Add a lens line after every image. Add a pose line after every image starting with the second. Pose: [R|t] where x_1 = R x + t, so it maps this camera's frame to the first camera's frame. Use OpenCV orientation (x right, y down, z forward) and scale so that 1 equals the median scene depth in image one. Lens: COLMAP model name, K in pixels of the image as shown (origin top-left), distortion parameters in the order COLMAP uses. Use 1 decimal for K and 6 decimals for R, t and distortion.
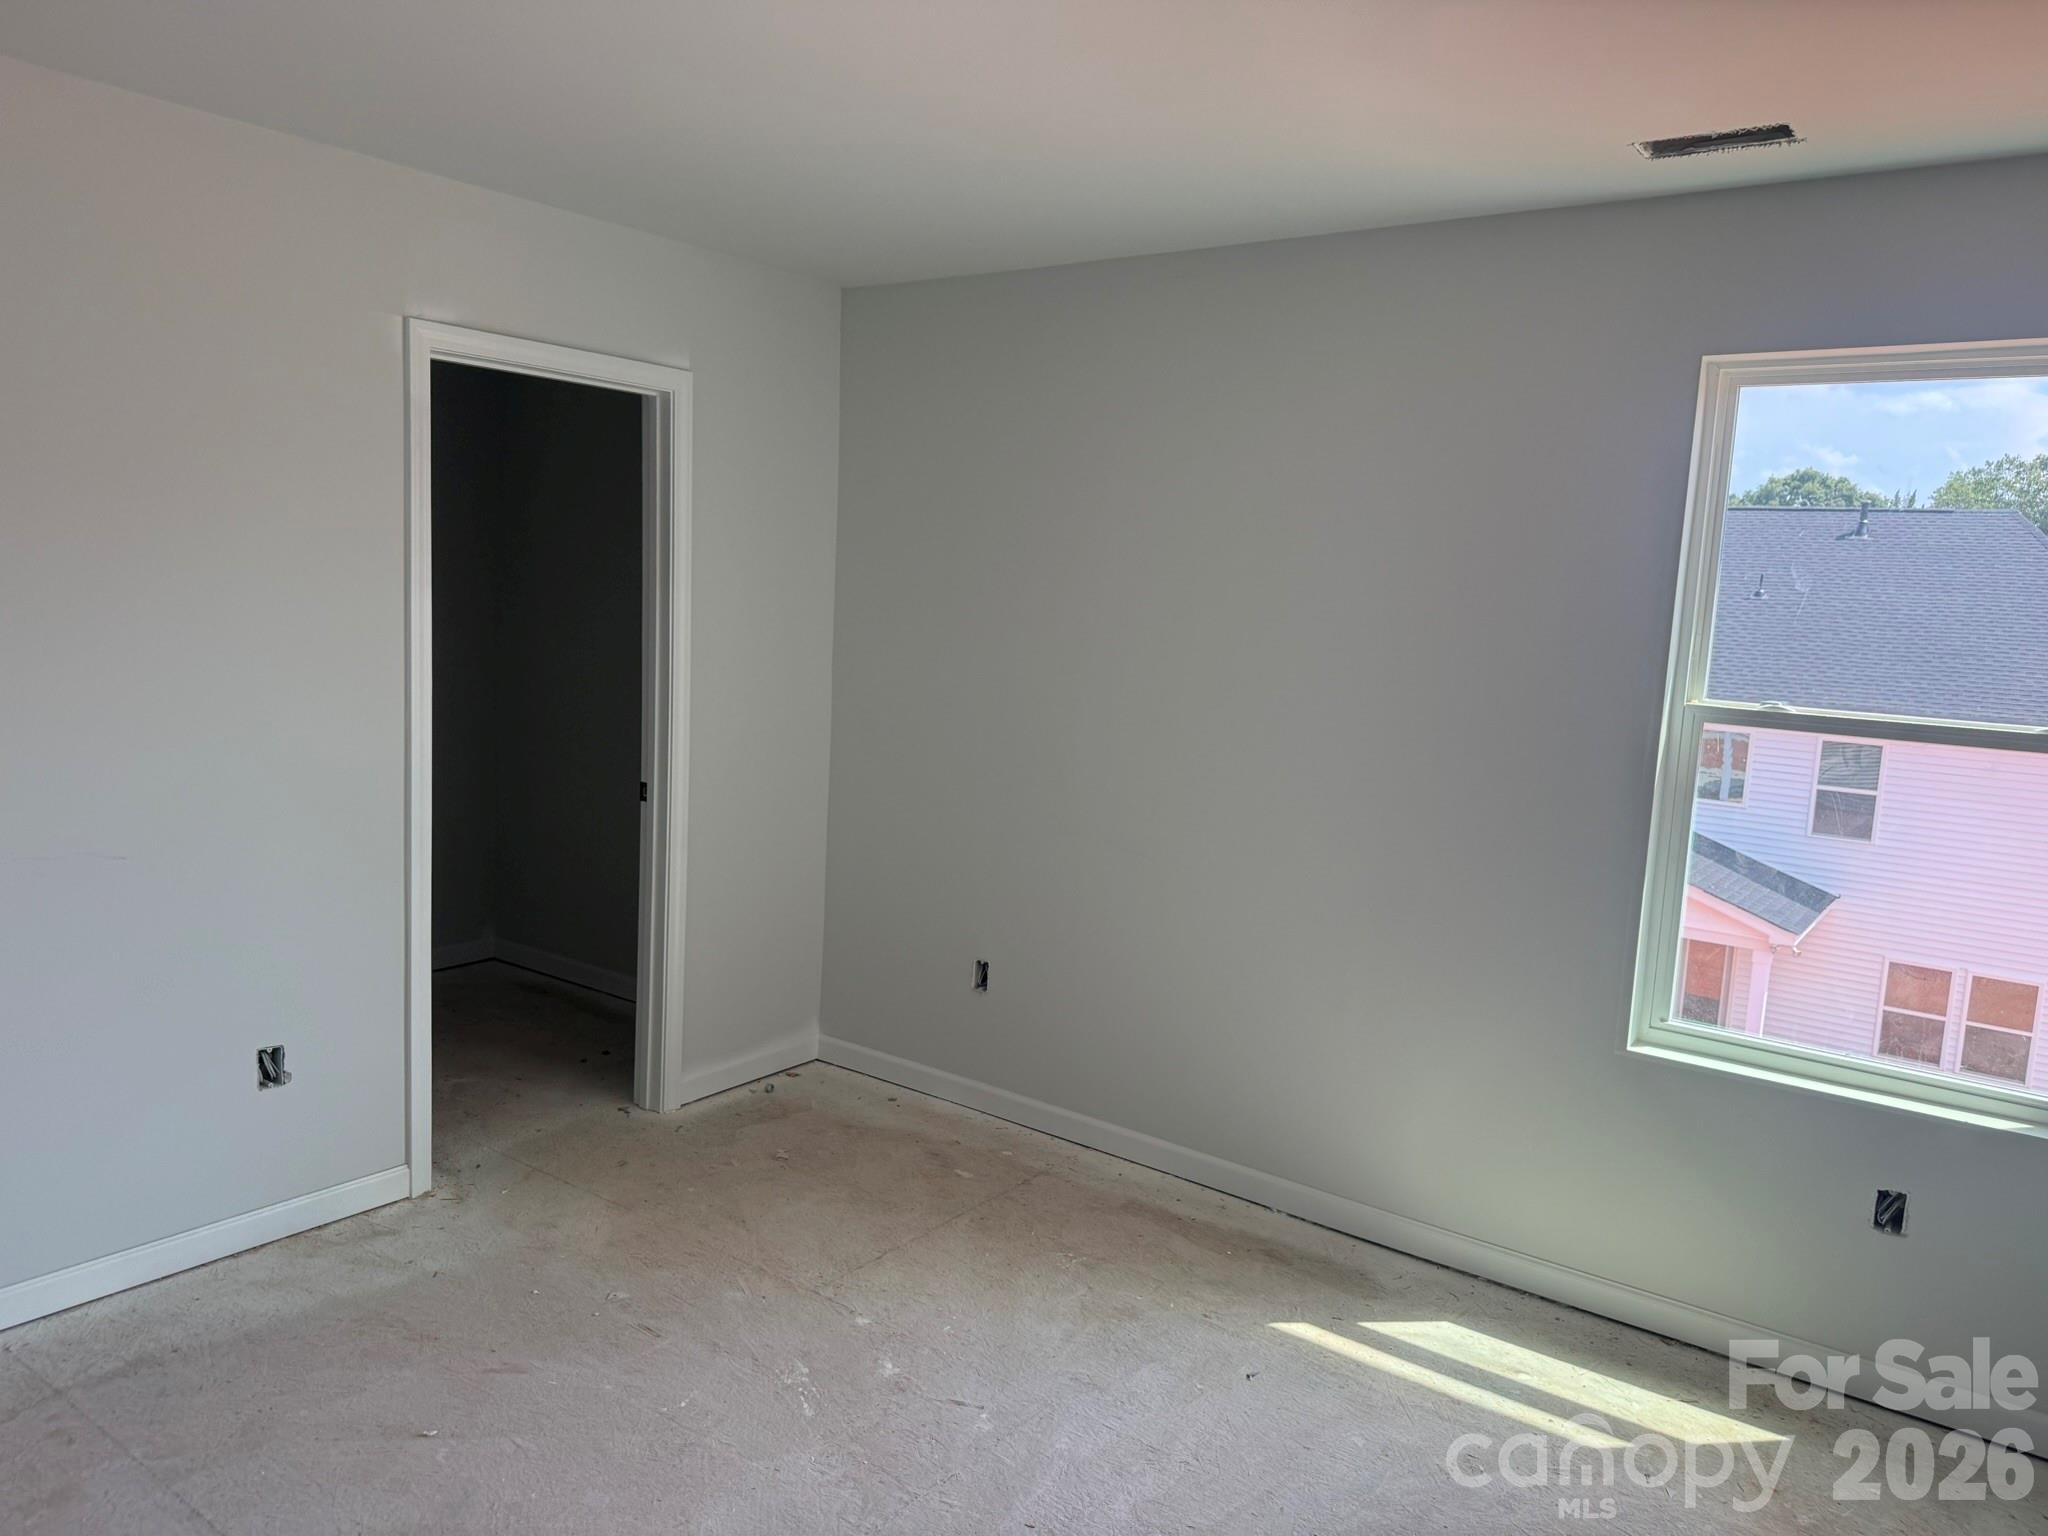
lens RADIAL K [[1460.3, 0, 1029.7], [0, 1460.3, 754.9], [0, 0, 1]] dist [0.048385, -0.057755]
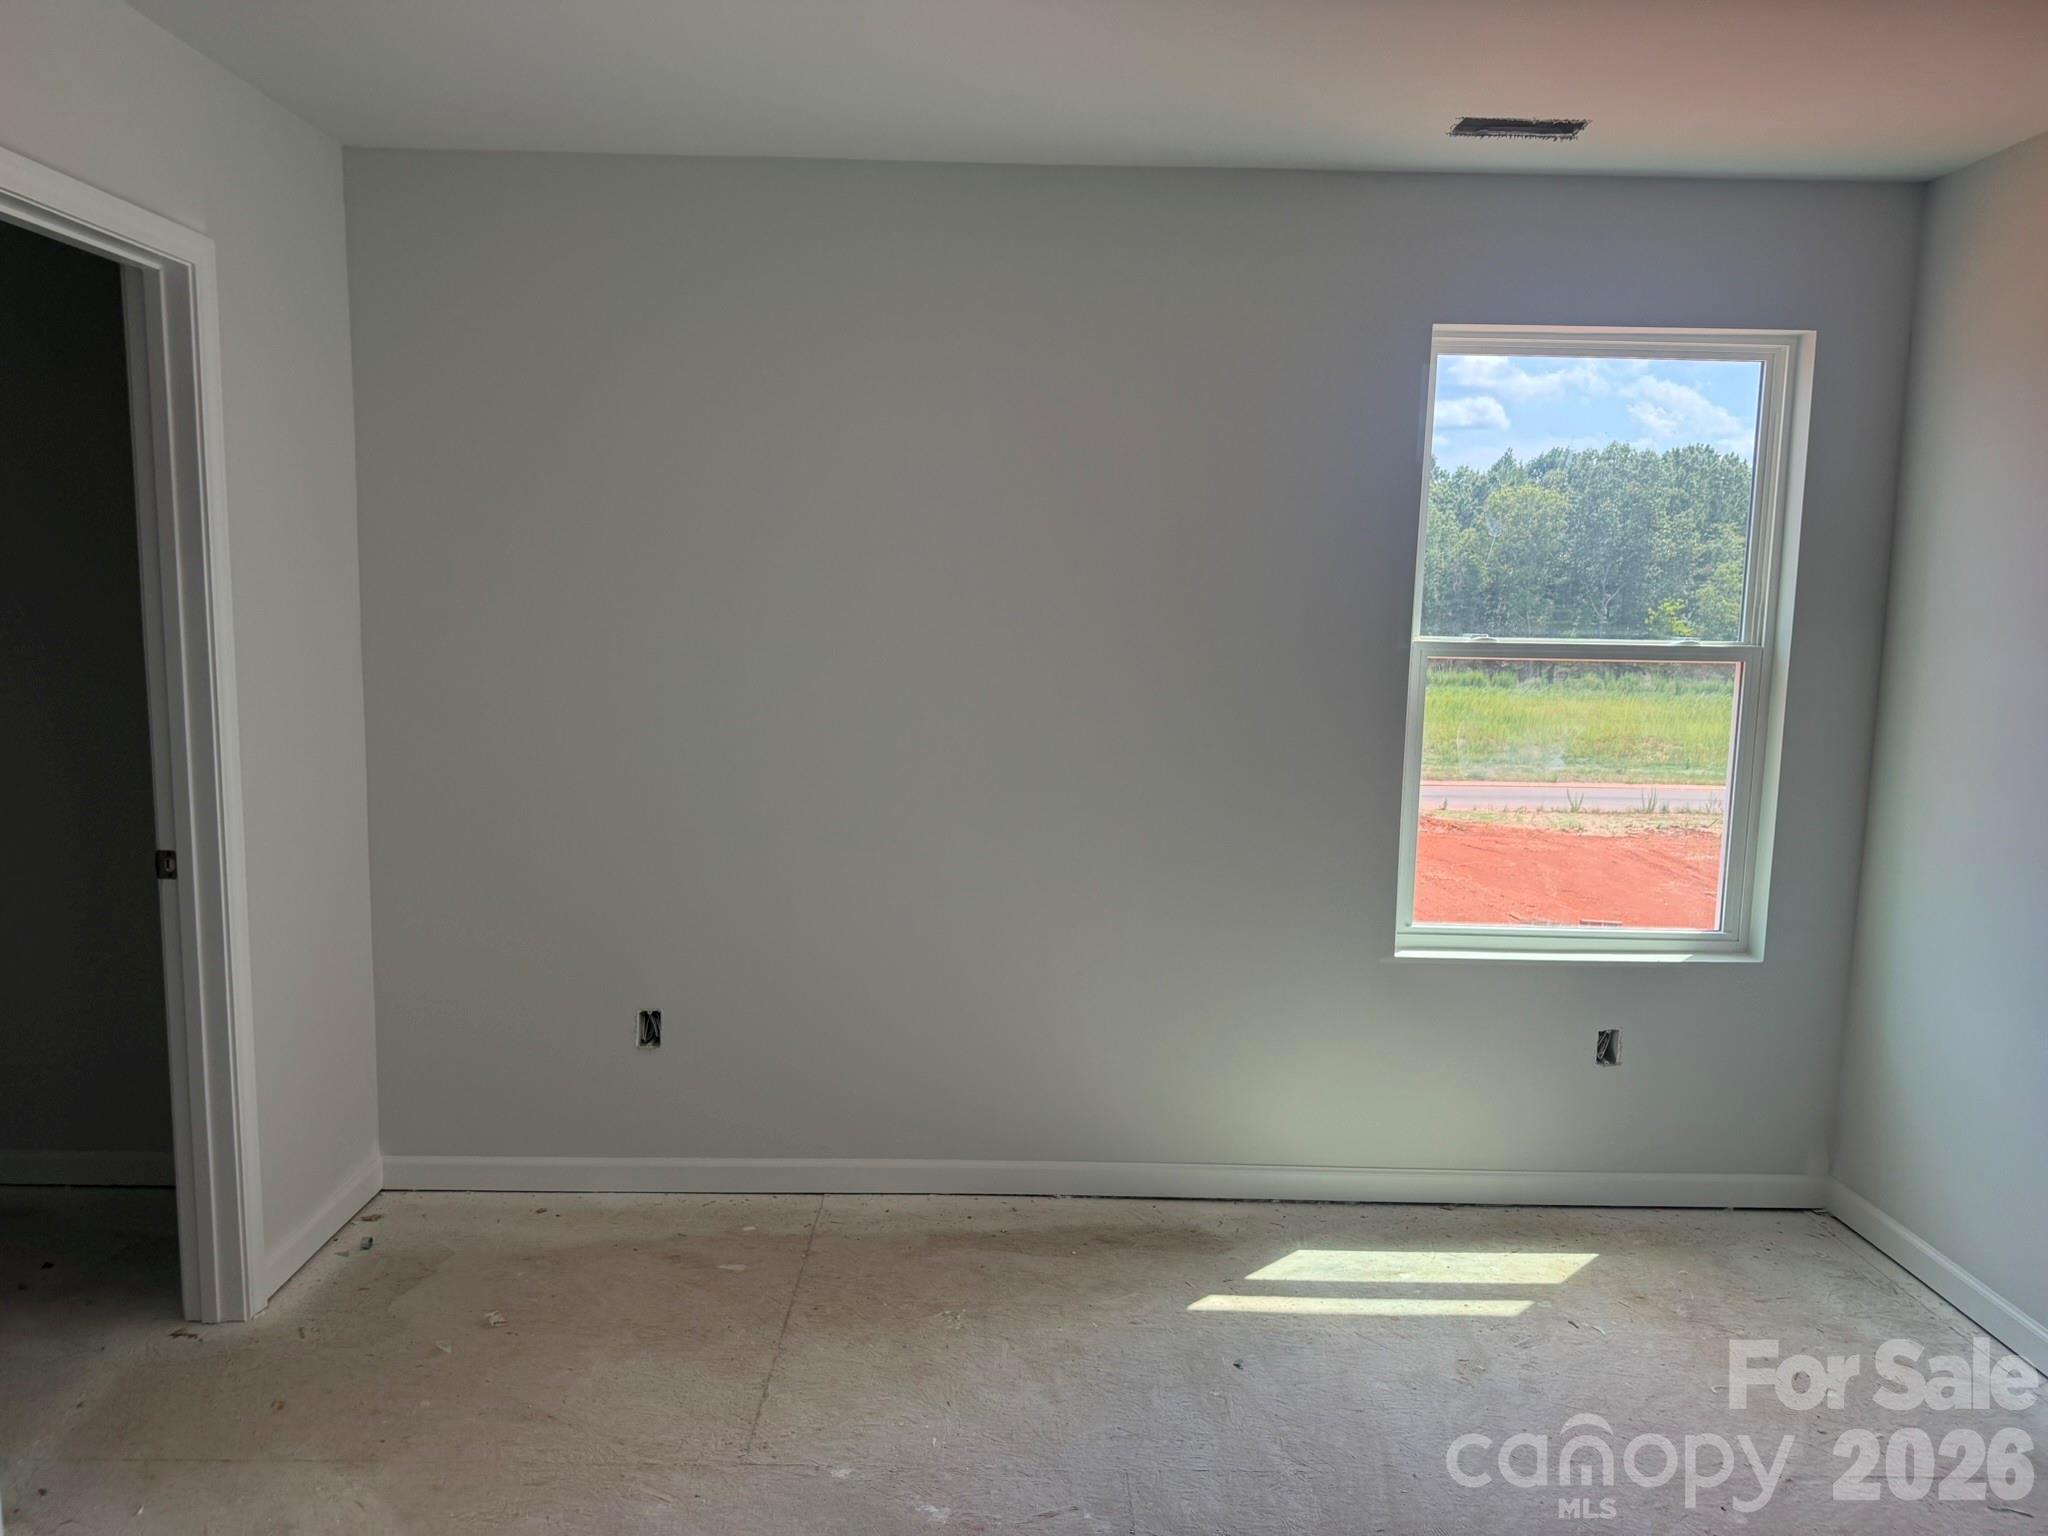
lens RADIAL K [[1460.3, 0, 1040.3], [0, 1460.3, 759.3], [0, 0, 1]] dist [0.048385, -0.057755]
pose [[0.793686, -0.104479, 0.599289, -0.412389], [0.089784, 0.994471, 0.054466, -0.028390], [-0.601666, 0.010578, 0.798678, 0.262150]]
